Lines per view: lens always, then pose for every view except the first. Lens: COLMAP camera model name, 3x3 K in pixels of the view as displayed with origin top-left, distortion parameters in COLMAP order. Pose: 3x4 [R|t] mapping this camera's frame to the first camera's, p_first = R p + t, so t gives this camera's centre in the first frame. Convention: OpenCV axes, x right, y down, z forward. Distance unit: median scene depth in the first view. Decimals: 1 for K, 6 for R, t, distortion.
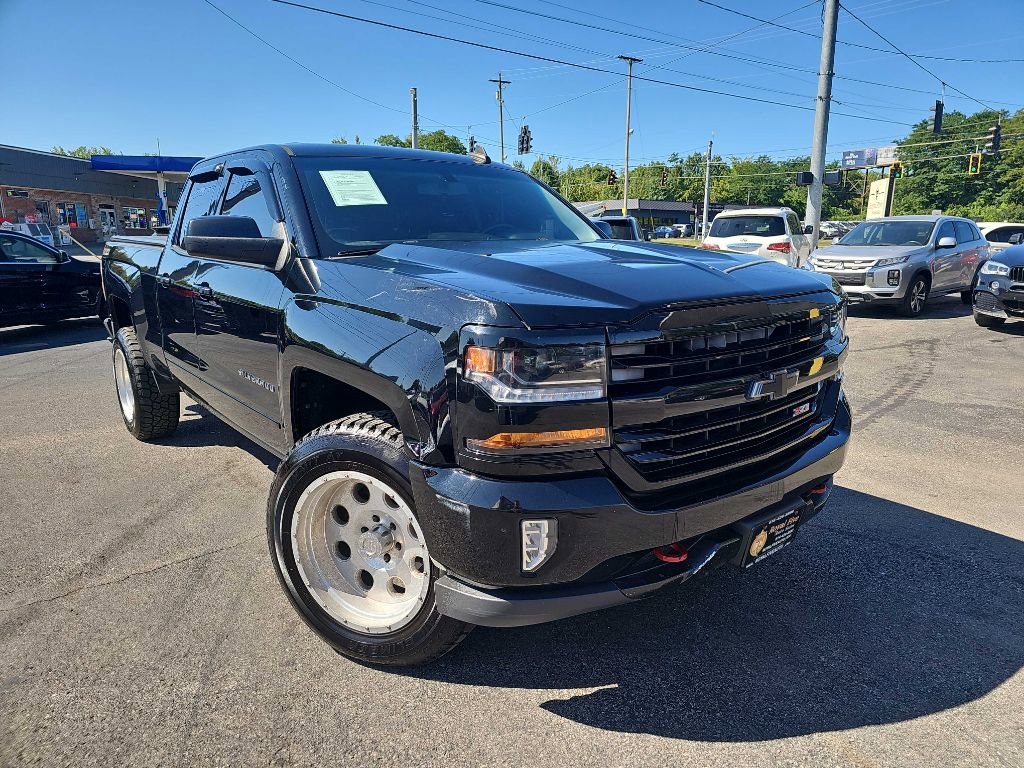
lens RADIAL K [[685.0, 0, 523.0], [0, 685.0, 384.7], [0, 0, 1]] dist [0.059909, -0.048807]
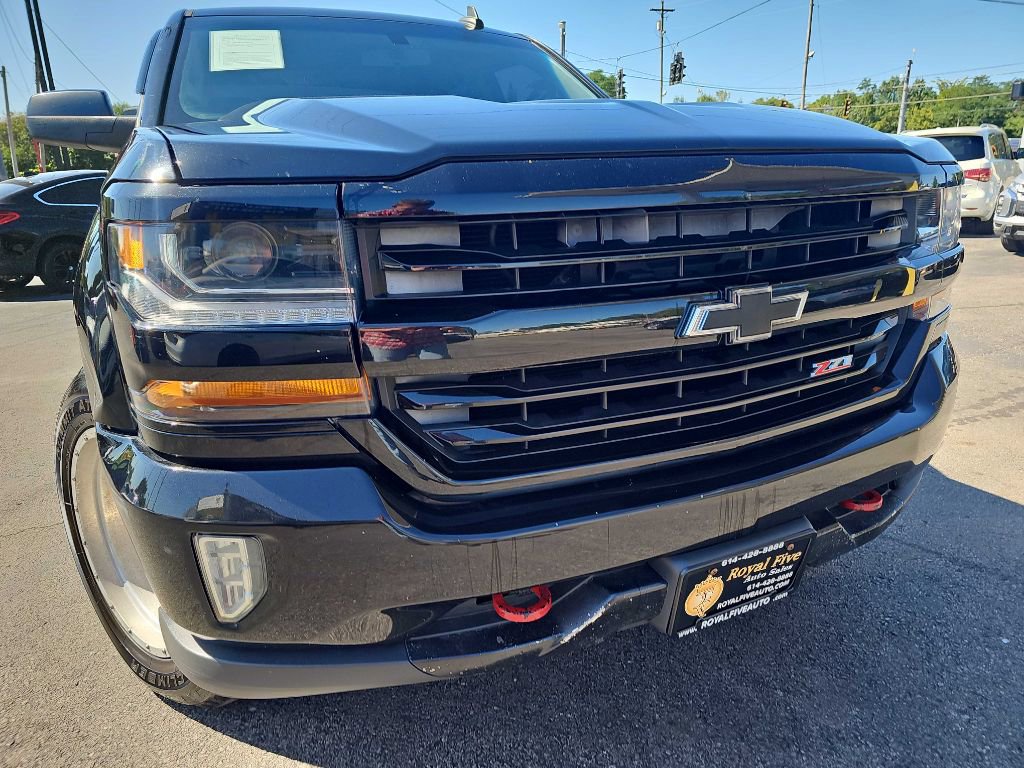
lens RADIAL K [[697.9, 0, 509.0], [0, 697.9, 388.3], [0, 0, 1]] dist [0.022212, -0.005096]
pose [[0.971422, 0.045414, -0.232974, 0.202411], [-0.028956, 0.996869, 0.073583, 0.014811], [0.235586, -0.064734, 0.969695, 0.272066]]
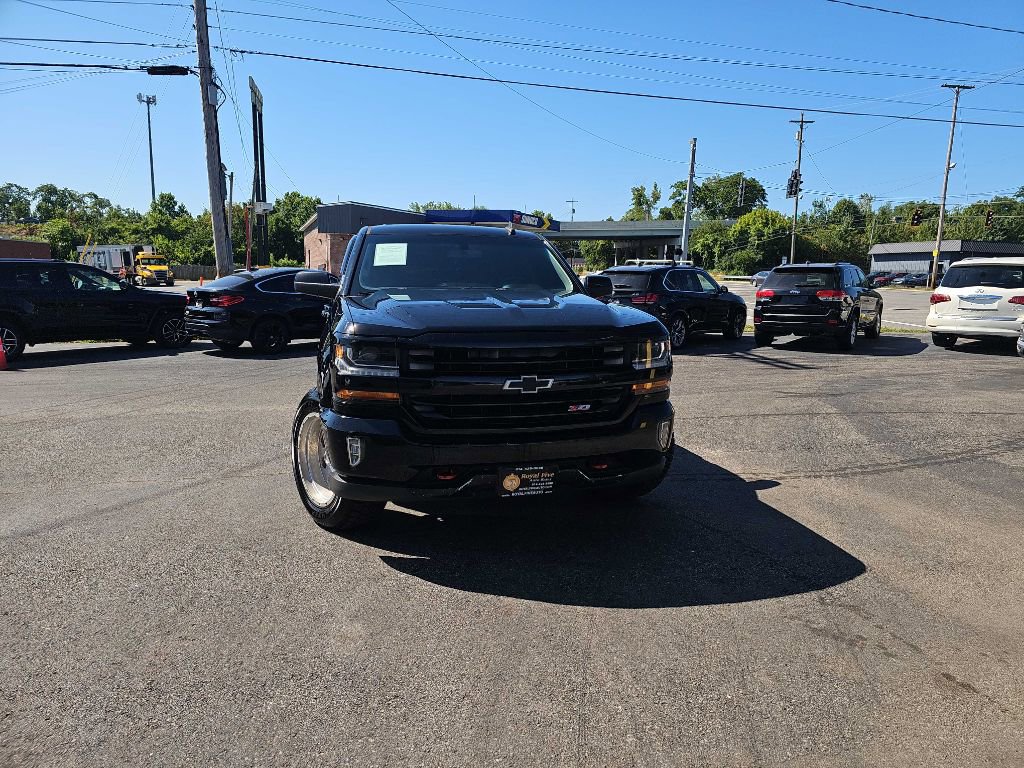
lens RADIAL K [[680.7, 0, 512.0], [0, 680.7, 384.0], [0, 0, 1]] dist [0.066908, -0.057036]
pose [[0.906640, 0.085001, -0.413254, 0.632155], [-0.108558, 0.993515, -0.033814, 0.037050], [0.407700, 0.075519, 0.909988, -0.290617]]
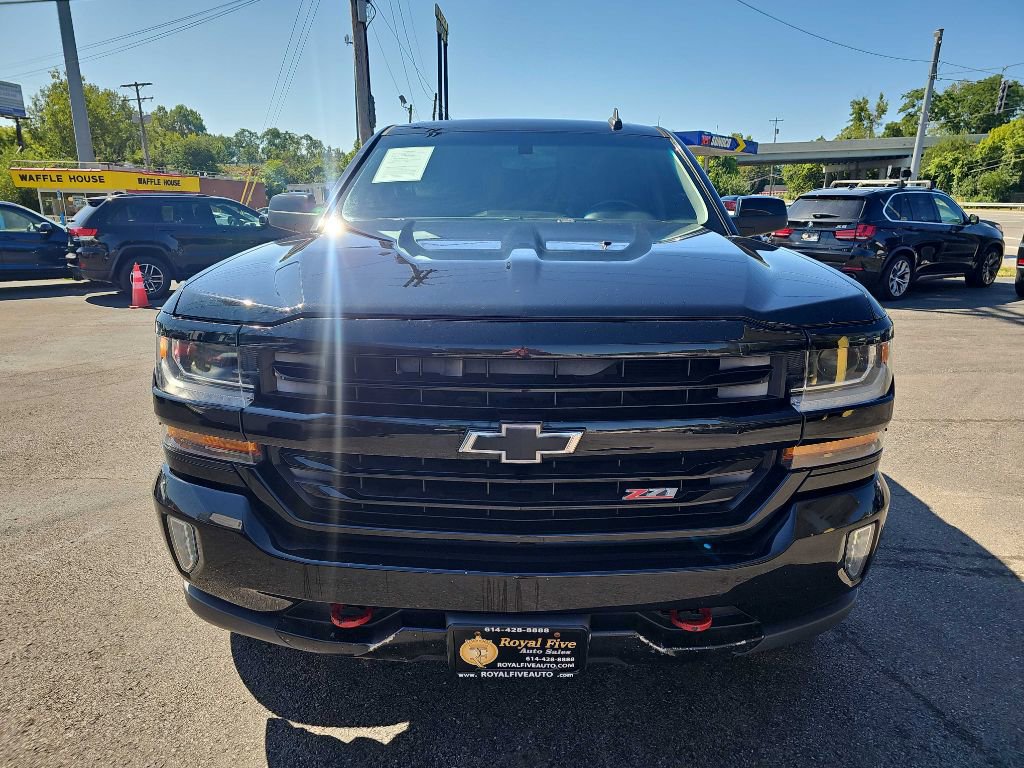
lens RADIAL K [[680.2, 0, 505.7], [0, 680.2, 386.5], [0, 0, 1]] dist [0.041990, -0.029275]
pose [[0.760091, 0.174177, -0.626038, 0.496255], [-0.145341, 0.984569, 0.097465, -0.077003], [0.633354, 0.016906, 0.773677, 0.297798]]
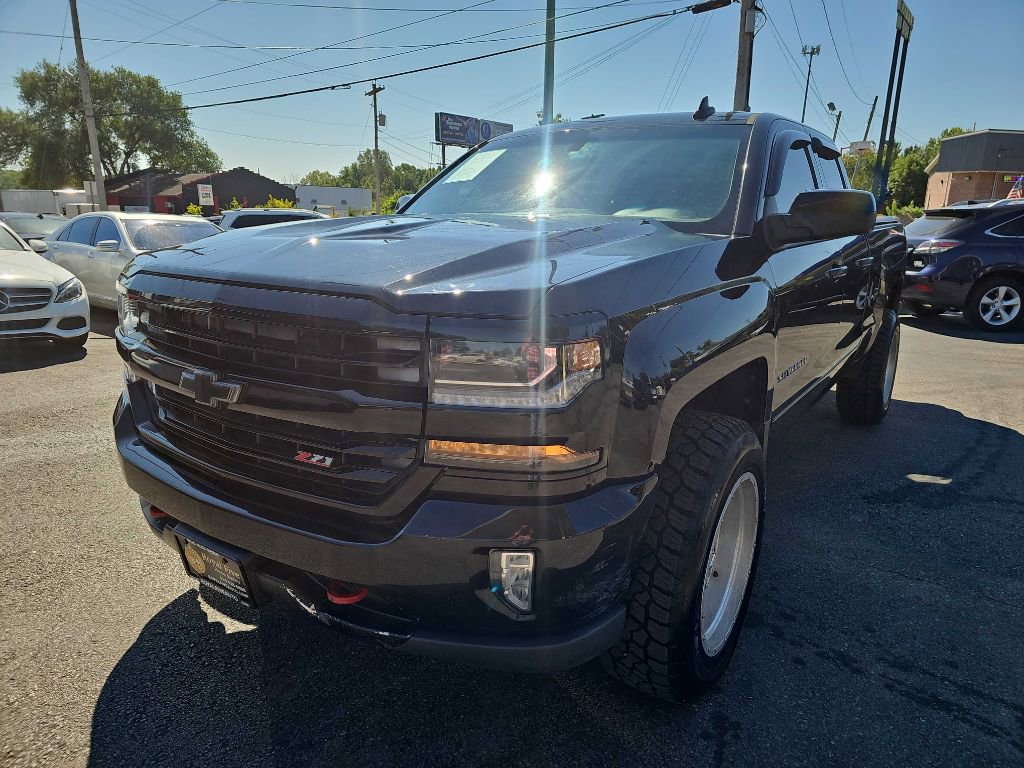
lens RADIAL K [[671.0, 0, 514.4], [0, 671.0, 384.6], [0, 0, 1]] dist [0.052392, -0.039110]
pose [[0.271480, 0.237274, -0.932738, 0.771568], [-0.214458, 0.959682, 0.181709, -0.144113], [0.938246, 0.150703, 0.311420, 0.700150]]
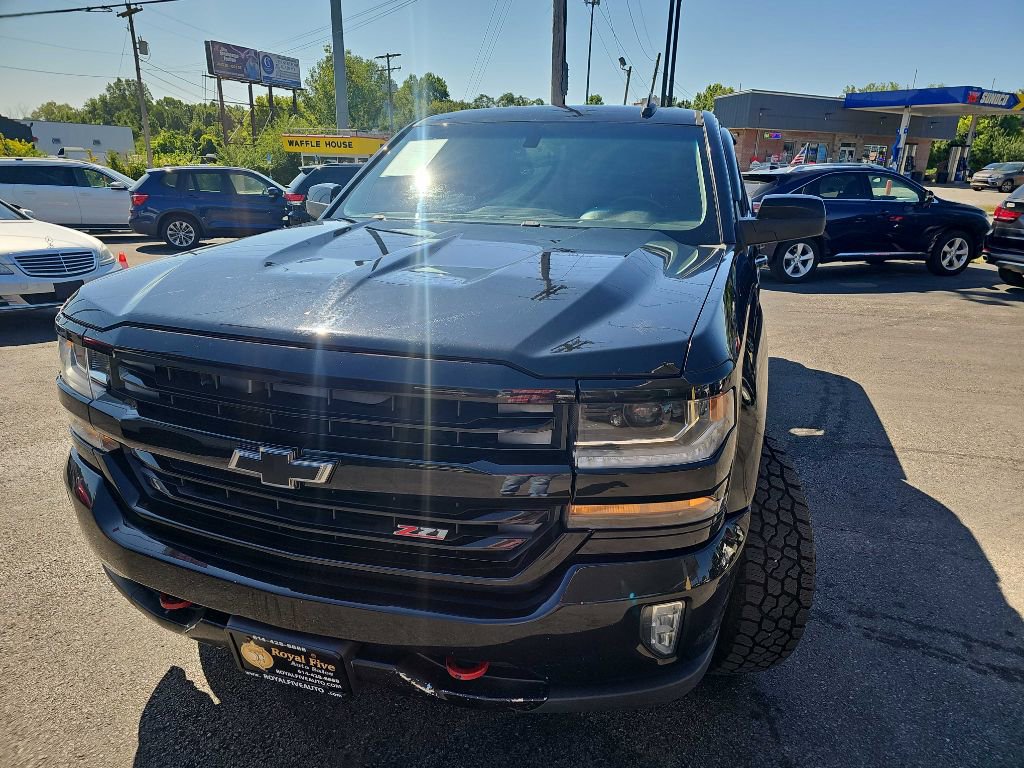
lens RADIAL K [[674.8, 0, 521.6], [0, 674.8, 388.2], [0, 0, 1]] dist [0.042780, -0.026808]
pose [[0.538752, 0.273372, -0.796878, 0.659078], [-0.196022, 0.960605, 0.197013, -0.166814], [0.819342, 0.050064, 0.571114, 0.517396]]
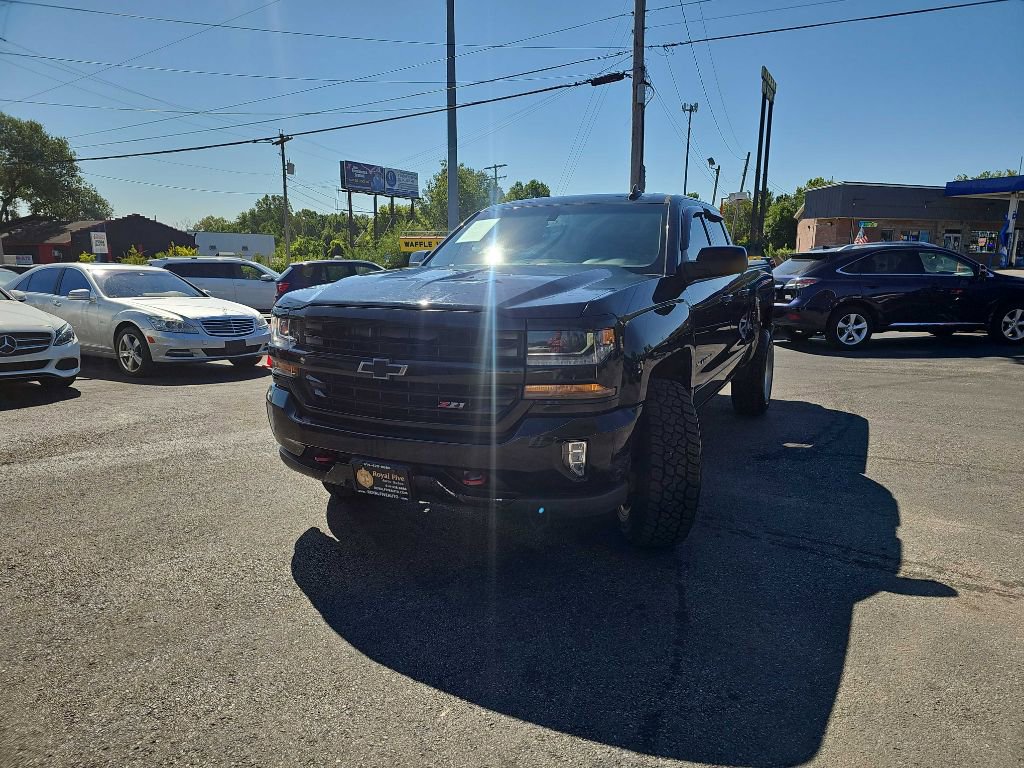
lens RADIAL K [[670.9, 0, 512.0], [0, 670.9, 384.0], [0, 0, 1]] dist [0.066015, -0.056203]
pose [[0.399345, 0.165902, -0.901665, 1.084498], [-0.193441, 0.976597, 0.094015, -0.094319], [0.896161, 0.136875, 0.422092, 0.430801]]
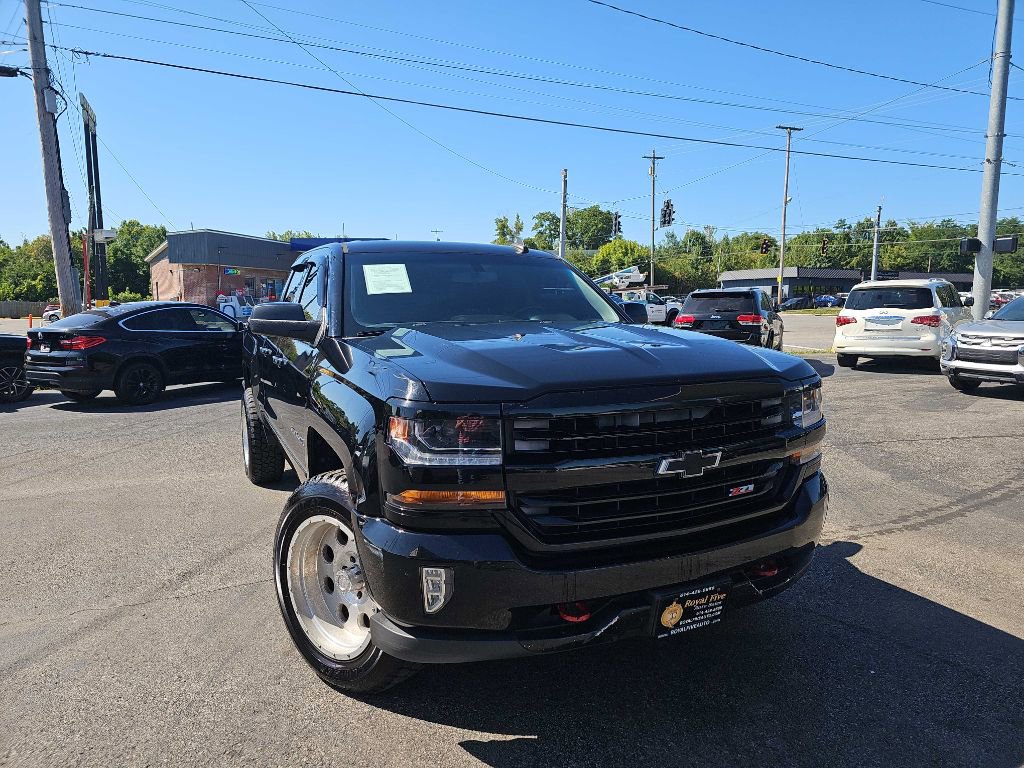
lens RADIAL K [[680.0, 0, 505.9], [0, 680.0, 388.0], [0, 0, 1]] dist [0.059189, -0.041928]
pose [[0.969940, 0.030564, -0.241418, 0.219343], [-0.052496, 0.995002, -0.084941, -0.007133], [0.237615, 0.095061, 0.966697, -0.063163]]
